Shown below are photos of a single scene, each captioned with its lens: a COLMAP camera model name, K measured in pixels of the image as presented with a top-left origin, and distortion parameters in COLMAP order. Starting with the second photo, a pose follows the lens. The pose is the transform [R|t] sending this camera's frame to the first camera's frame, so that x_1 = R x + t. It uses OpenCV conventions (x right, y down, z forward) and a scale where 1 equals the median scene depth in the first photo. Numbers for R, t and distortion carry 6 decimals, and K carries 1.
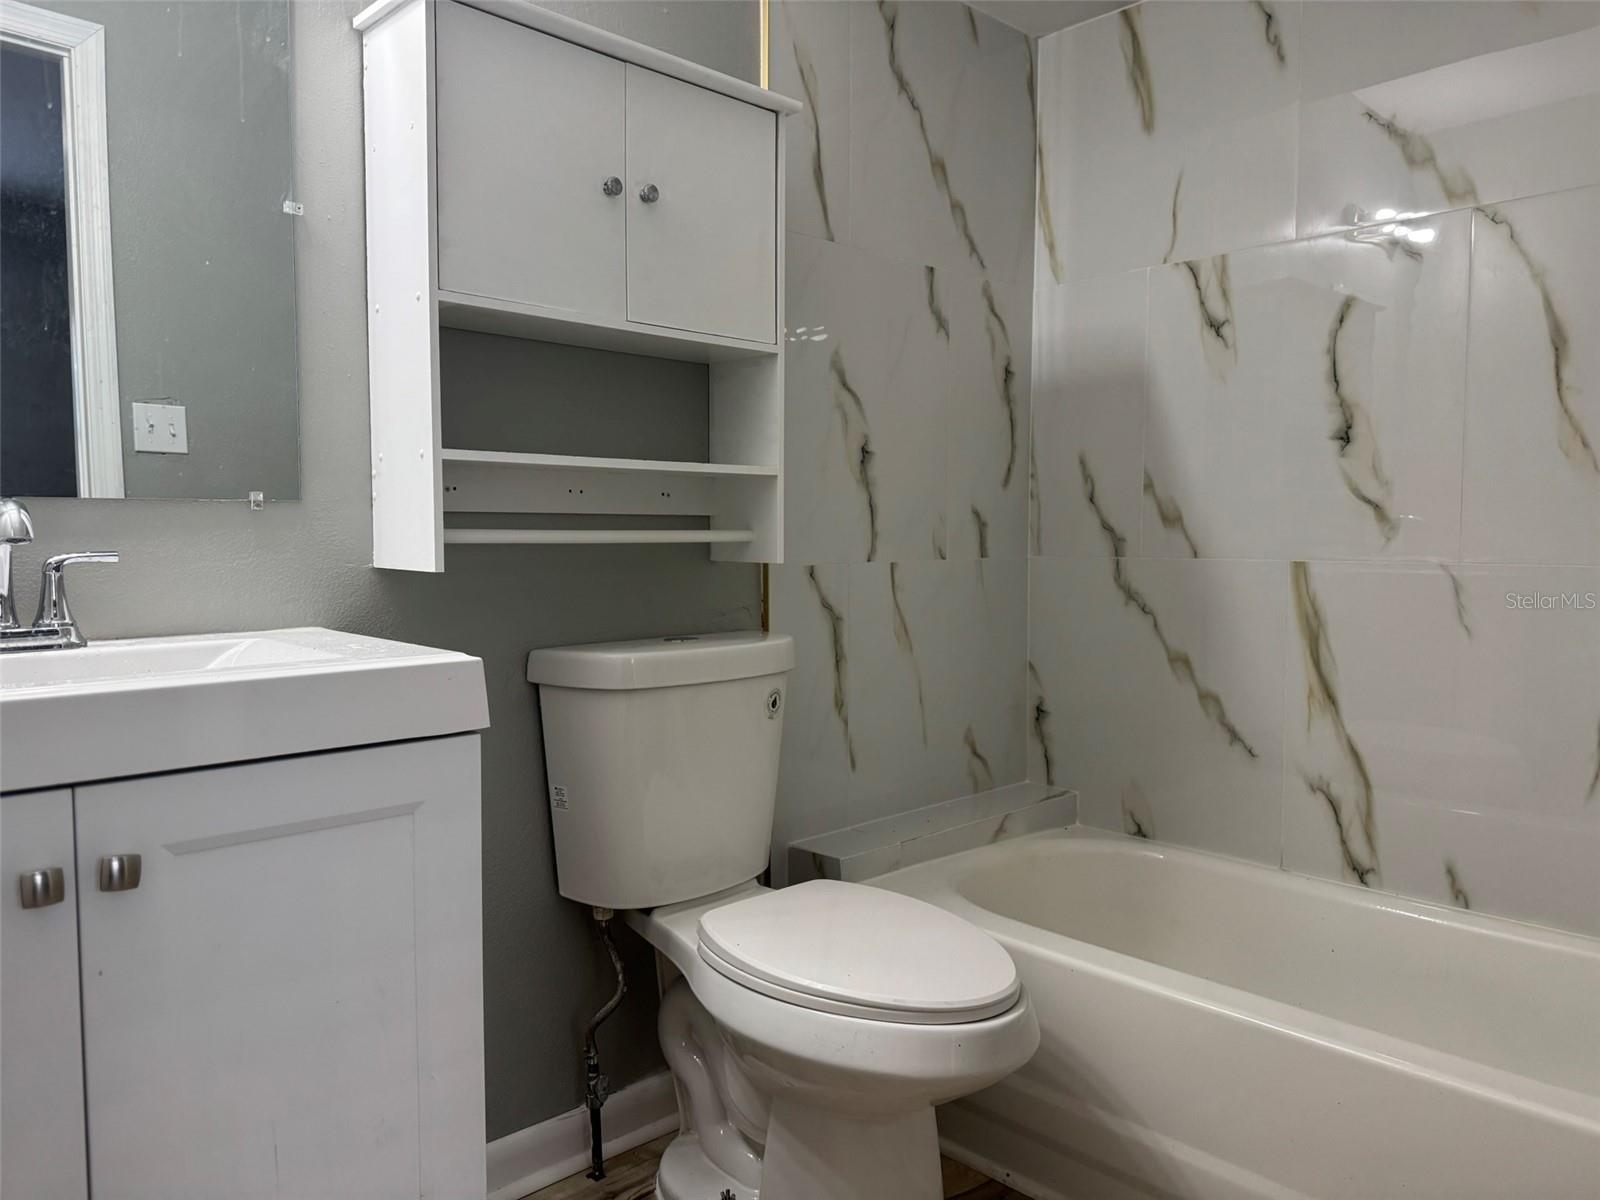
lens RADIAL K [[1124.8, 0, 802.7], [0, 1124.8, 597.3], [0, 0, 1]] dist [0.081608, -0.112473]
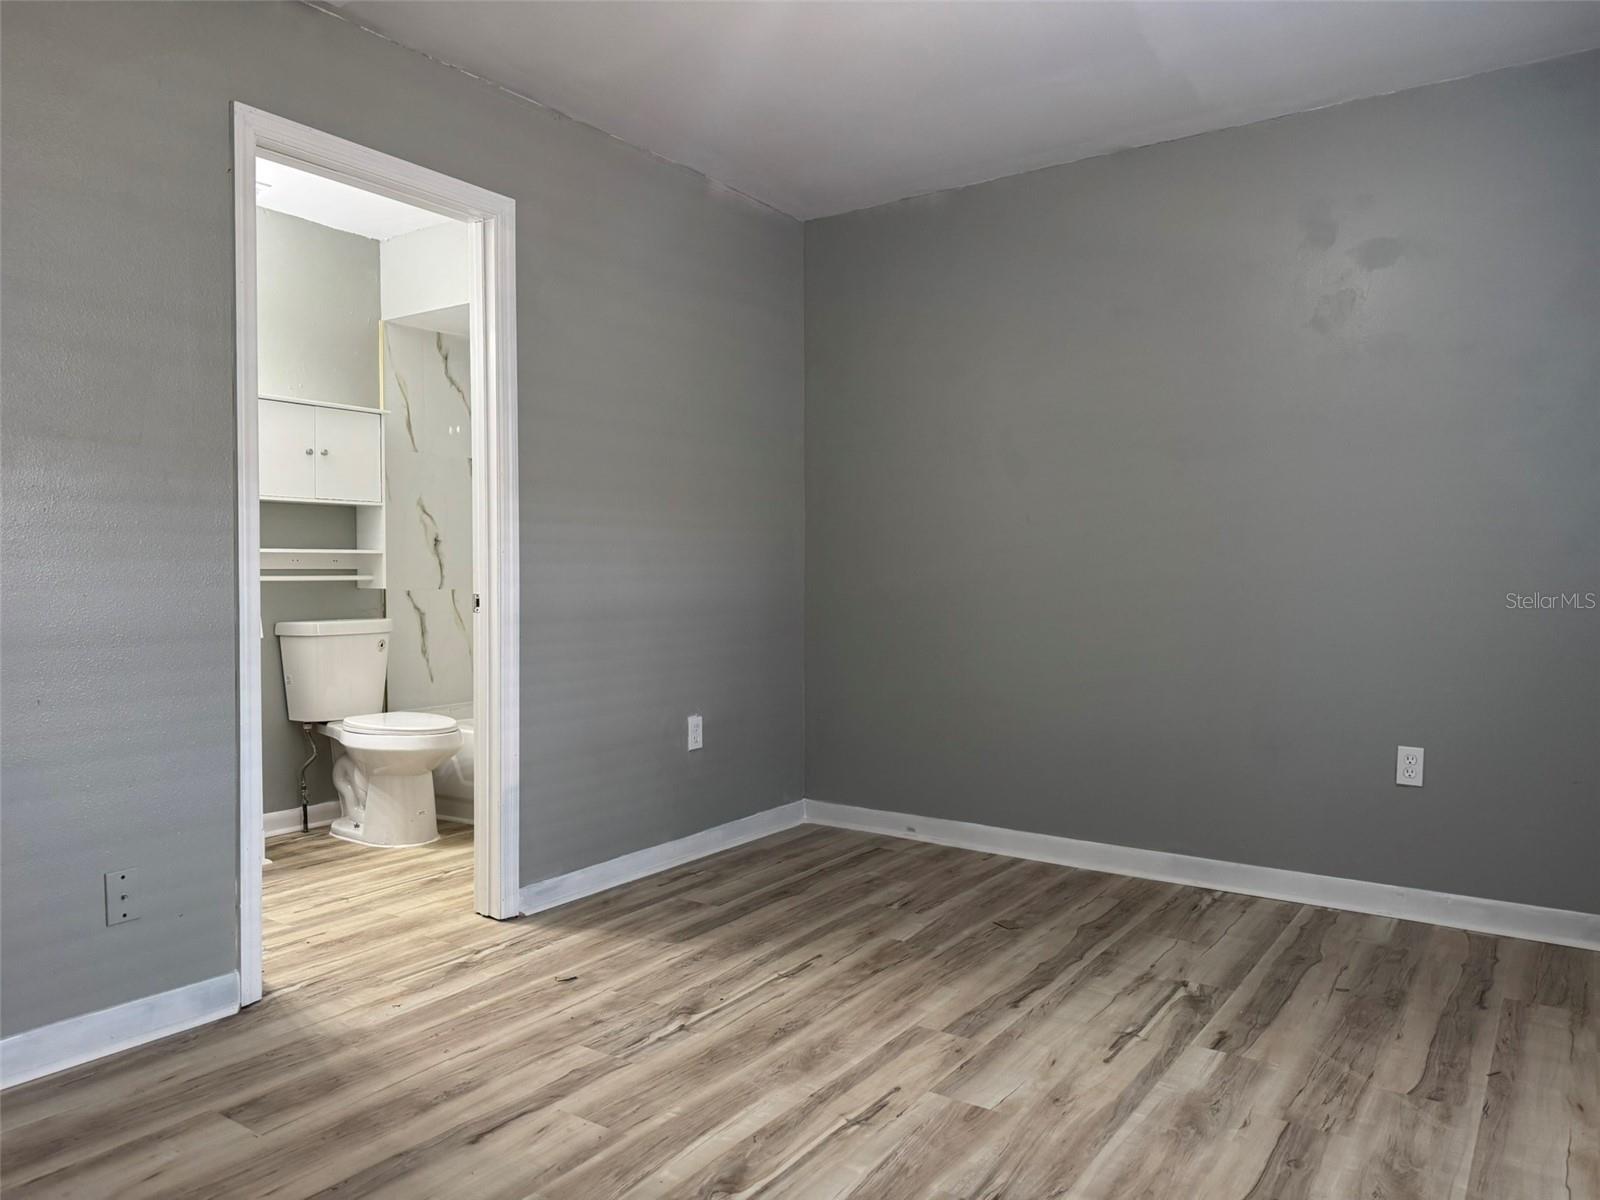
lens RADIAL K [[1124.8, 0, 802.9], [0, 1124.8, 600.5], [0, 0, 1]] dist [0.081608, -0.112473]
pose [[0.979737, -0.007690, 0.200140, 0.378659], [0.014617, 0.999343, -0.033161, 0.091897], [-0.199753, 0.035414, 0.979206, -1.624478]]
